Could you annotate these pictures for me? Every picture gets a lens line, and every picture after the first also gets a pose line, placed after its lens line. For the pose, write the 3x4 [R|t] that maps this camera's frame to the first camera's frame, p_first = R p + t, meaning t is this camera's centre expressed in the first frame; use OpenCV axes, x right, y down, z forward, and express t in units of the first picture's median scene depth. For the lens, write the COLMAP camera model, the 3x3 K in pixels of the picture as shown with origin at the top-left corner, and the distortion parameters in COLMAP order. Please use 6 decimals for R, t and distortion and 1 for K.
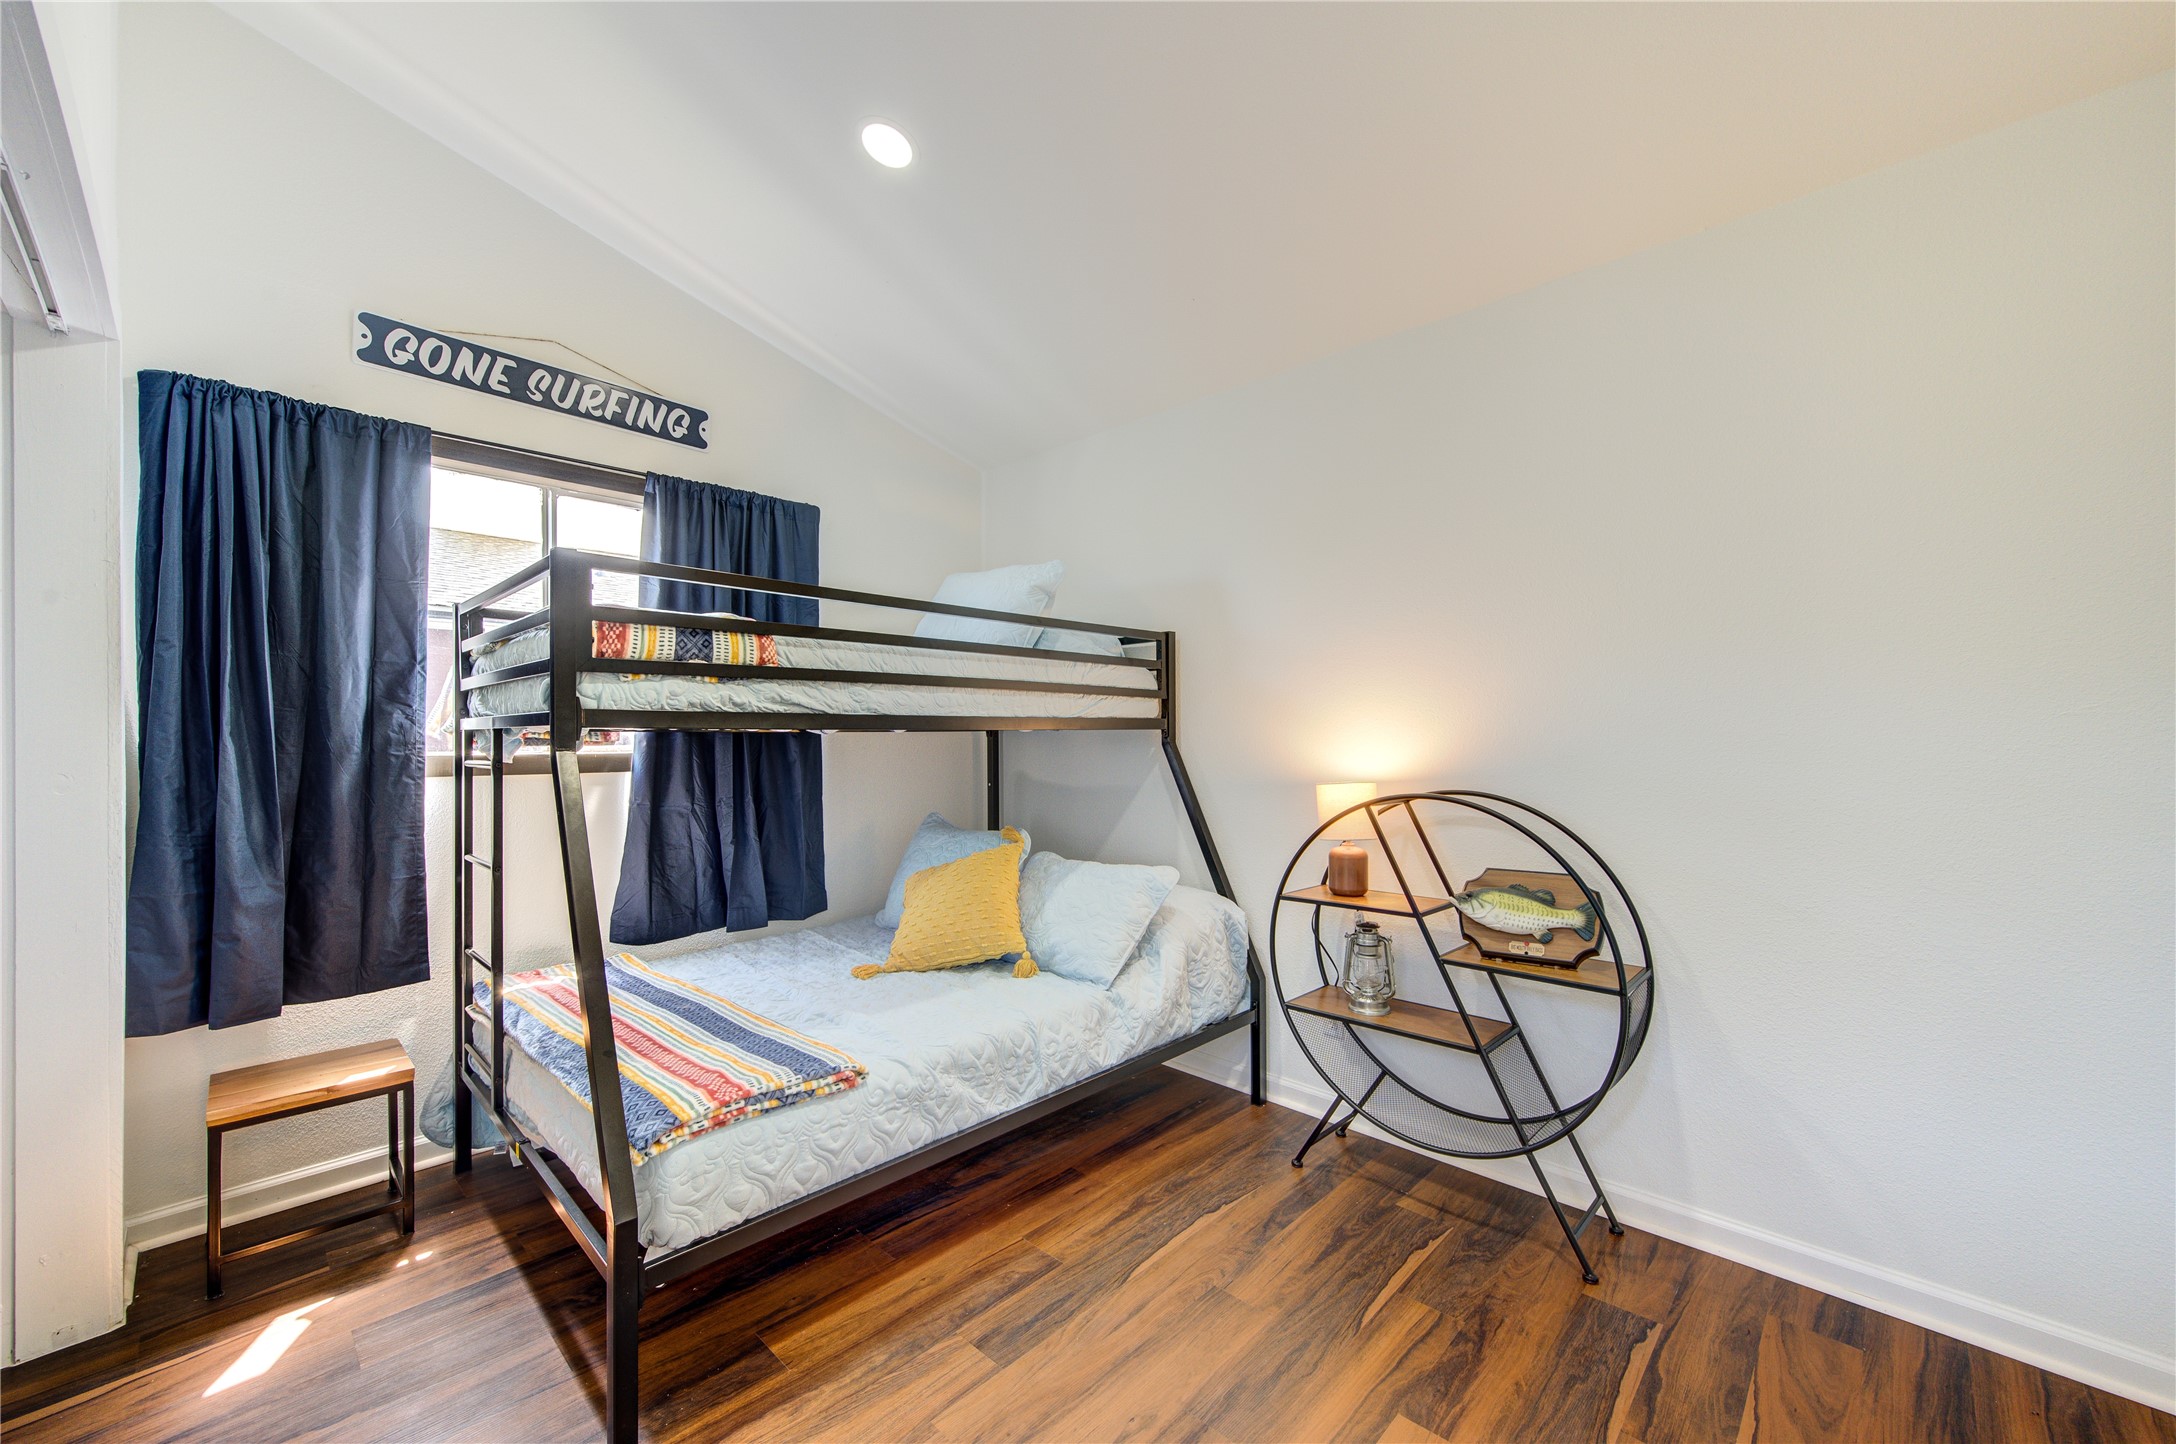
lens RADIAL K [[849.6, 0, 1098.4], [0, 849.6, 724.5], [0, 0, 1]] dist [0.004983, -0.001276]
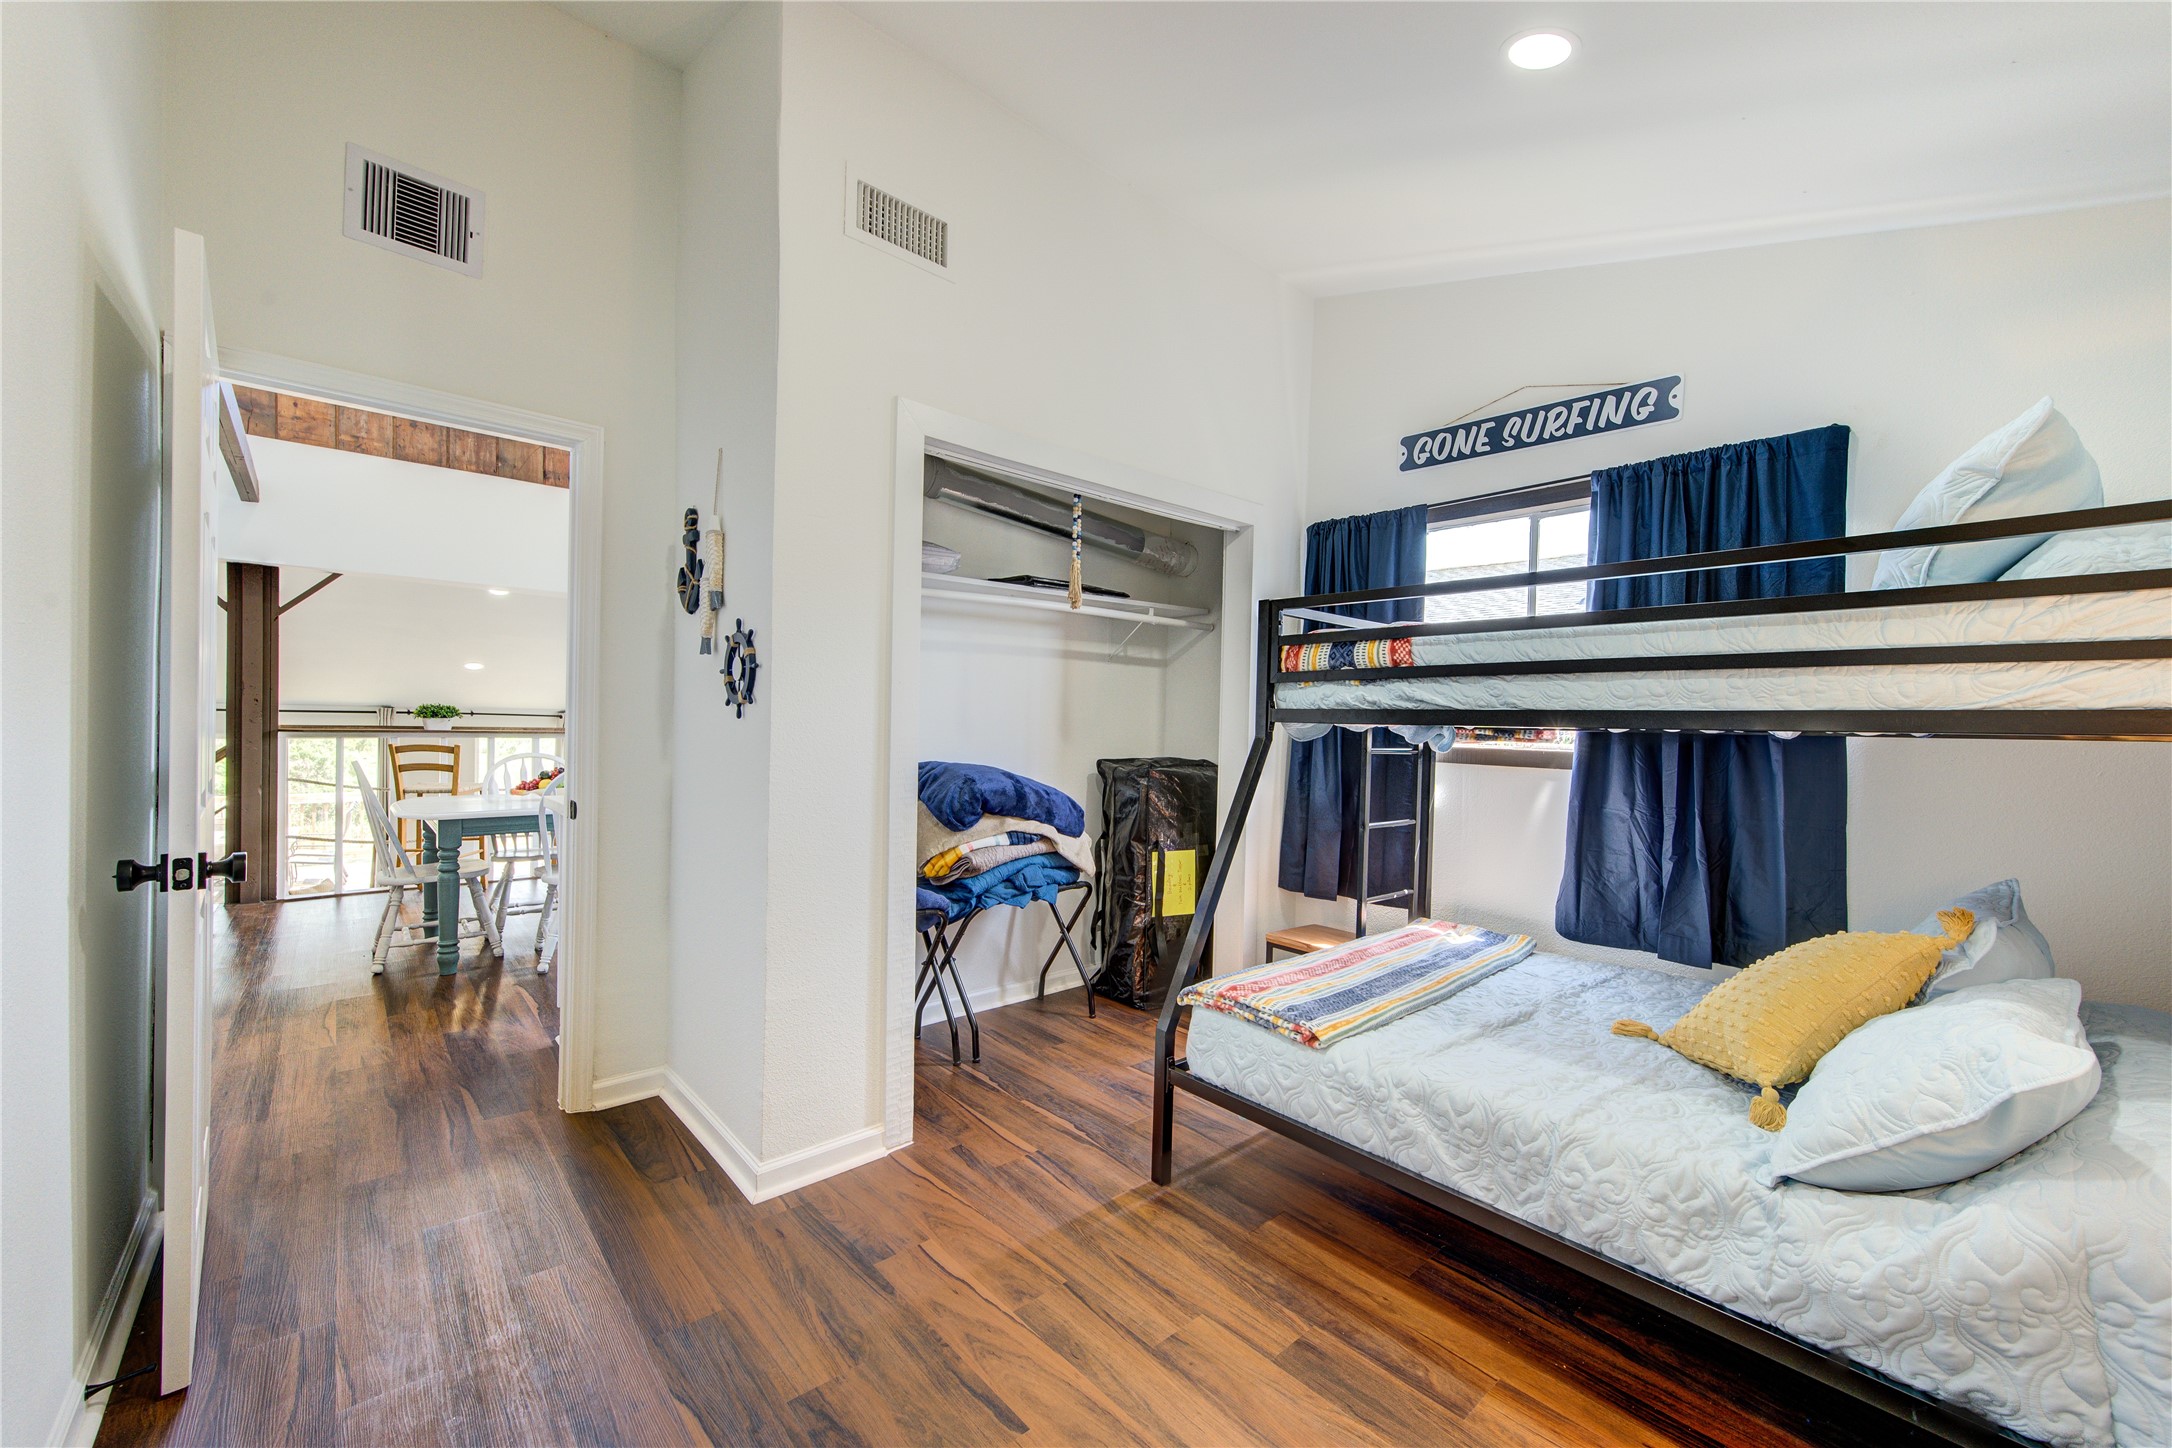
lens RADIAL K [[854.7, 0, 1097.1], [0, 854.7, 730.6], [0, 0, 1]] dist [0.003178, -0.001287]
pose [[-0.080965, 0.007636, -0.996688, 0.565866], [-0.012561, 0.999883, 0.008681, 0.006367], [0.996638, 0.013222, -0.080860, 0.545058]]
